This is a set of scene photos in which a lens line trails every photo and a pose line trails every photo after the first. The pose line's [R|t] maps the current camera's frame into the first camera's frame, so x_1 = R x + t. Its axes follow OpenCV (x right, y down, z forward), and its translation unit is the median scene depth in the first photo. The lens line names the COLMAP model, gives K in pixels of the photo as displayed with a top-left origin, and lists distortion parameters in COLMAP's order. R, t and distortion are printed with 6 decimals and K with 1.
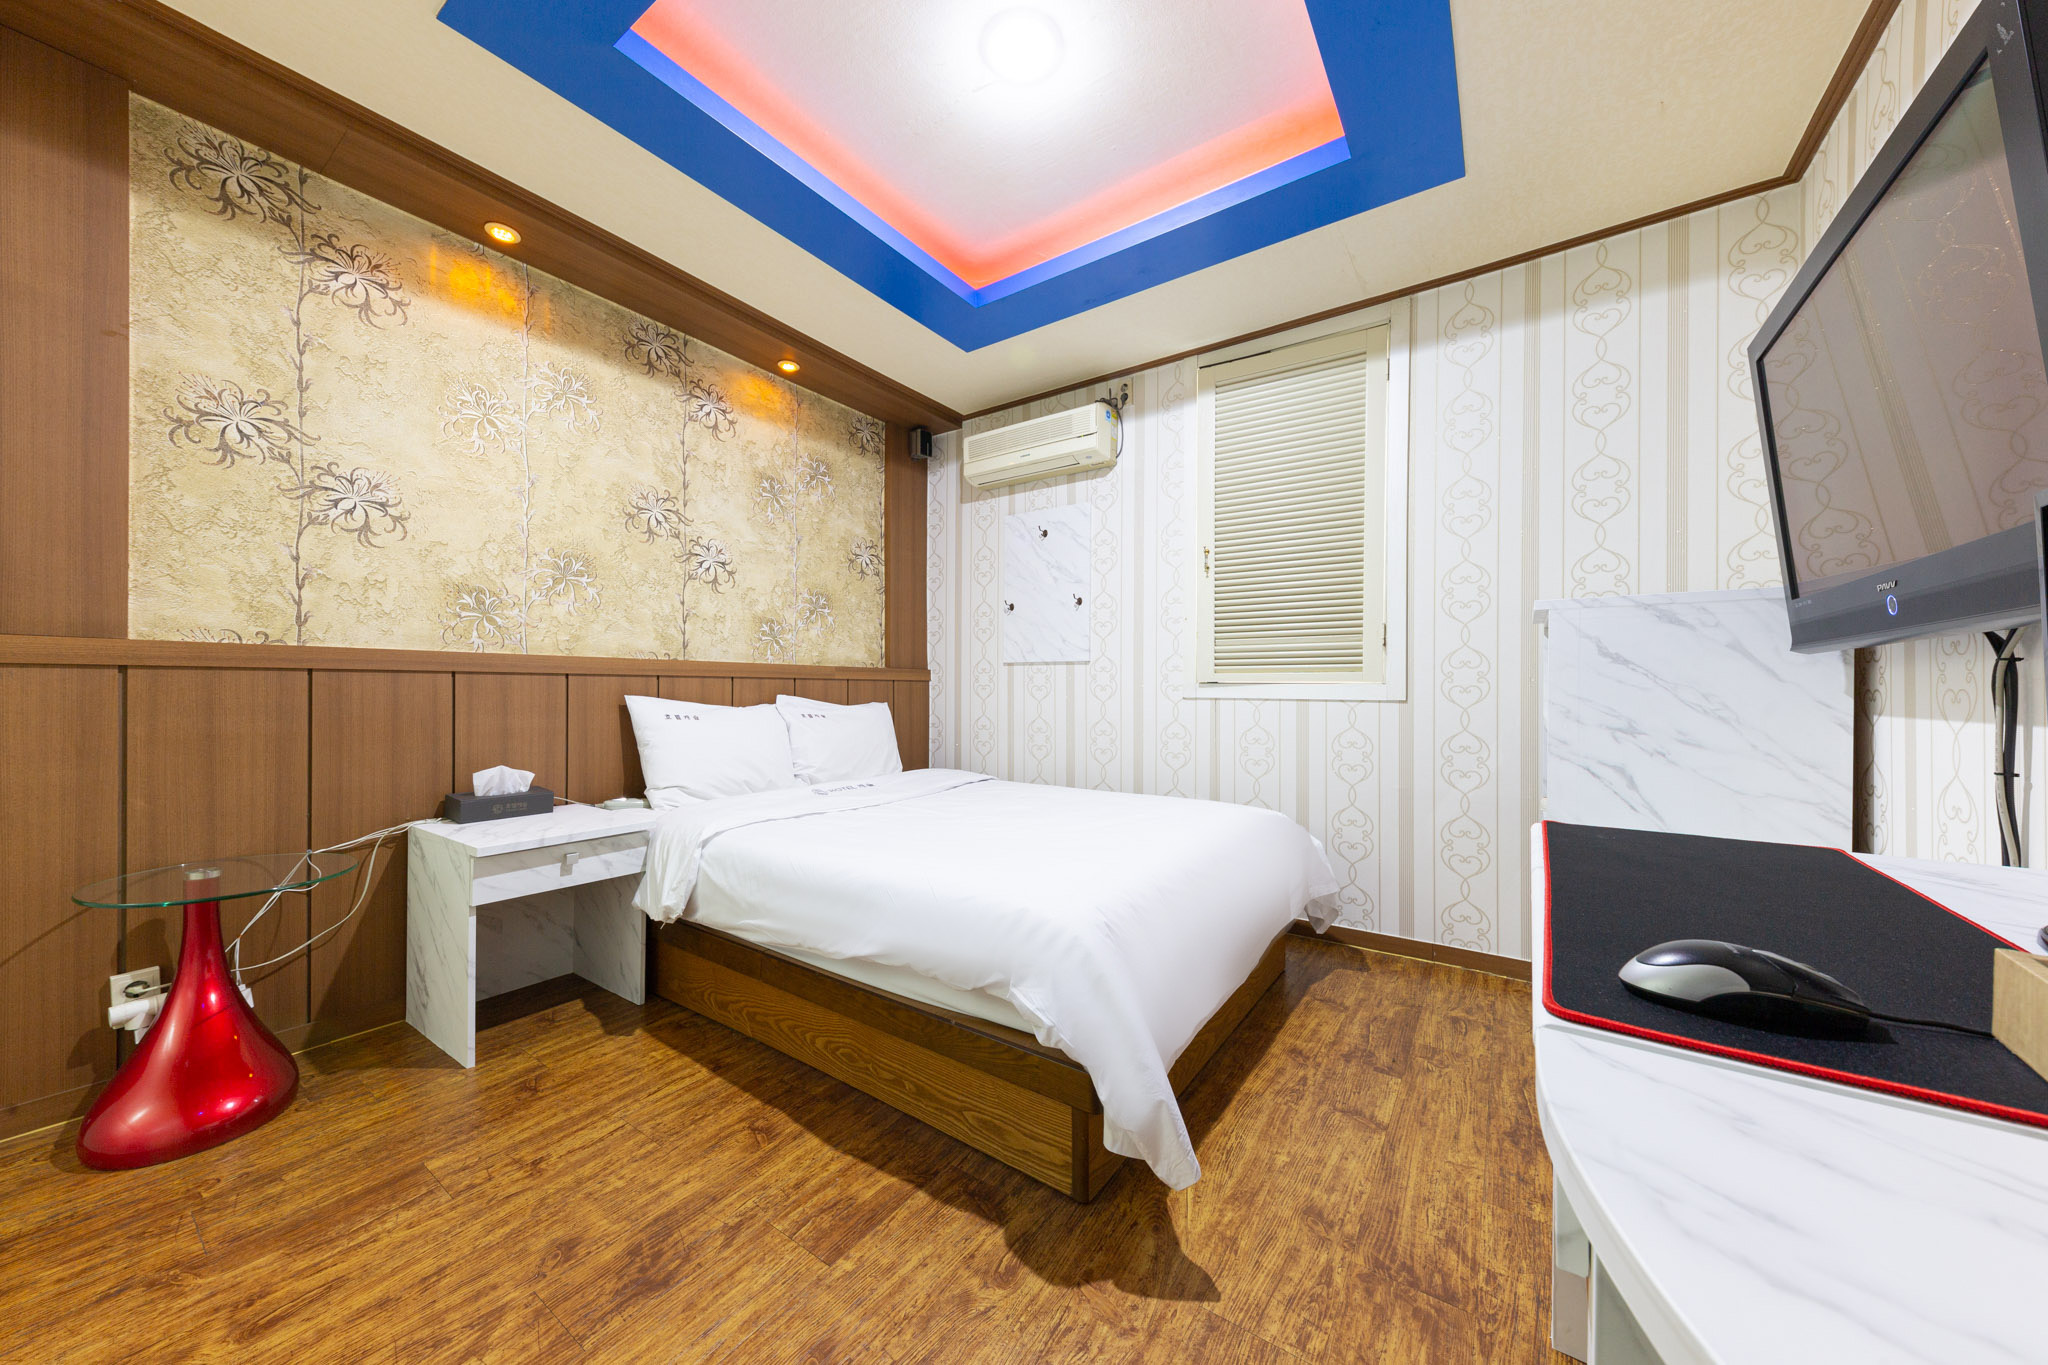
lens RADIAL K [[710.9, 0, 1017.5], [0, 710.9, 689.3], [0, 0, 1]] dist [0.013276, -0.002422]
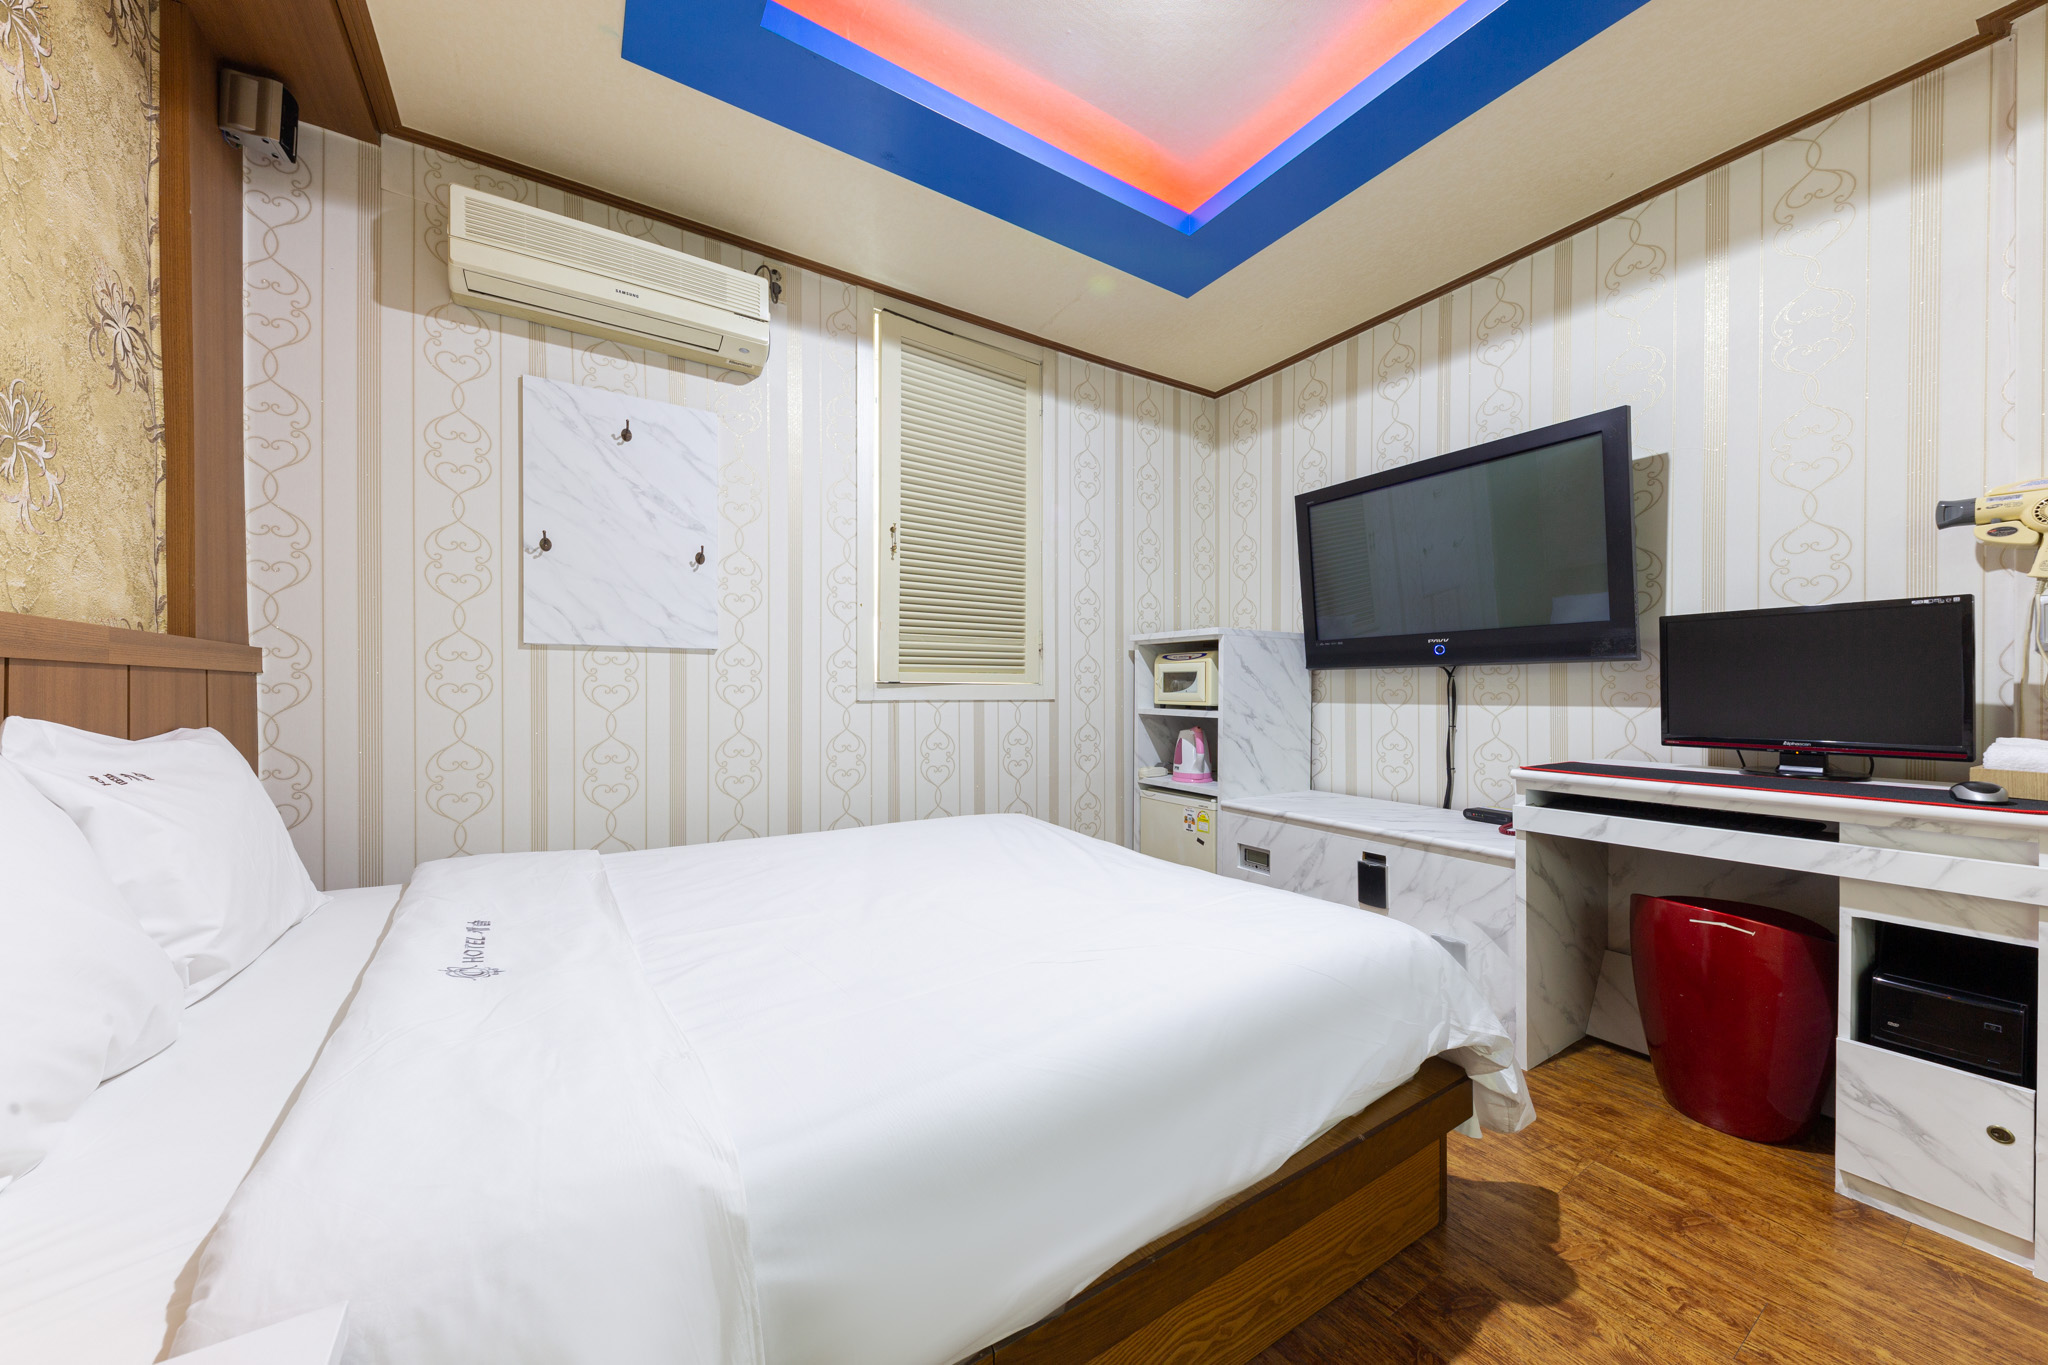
lens RADIAL K [[710.9, 0, 1013.5], [0, 710.9, 691.5], [0, 0, 1]] dist [0.013276, -0.002422]
pose [[0.369502, -0.007024, 0.929204, -0.479351], [0.001169, 0.999974, 0.007094, -0.004748], [-0.929229, -0.001535, 0.369500, 0.550071]]
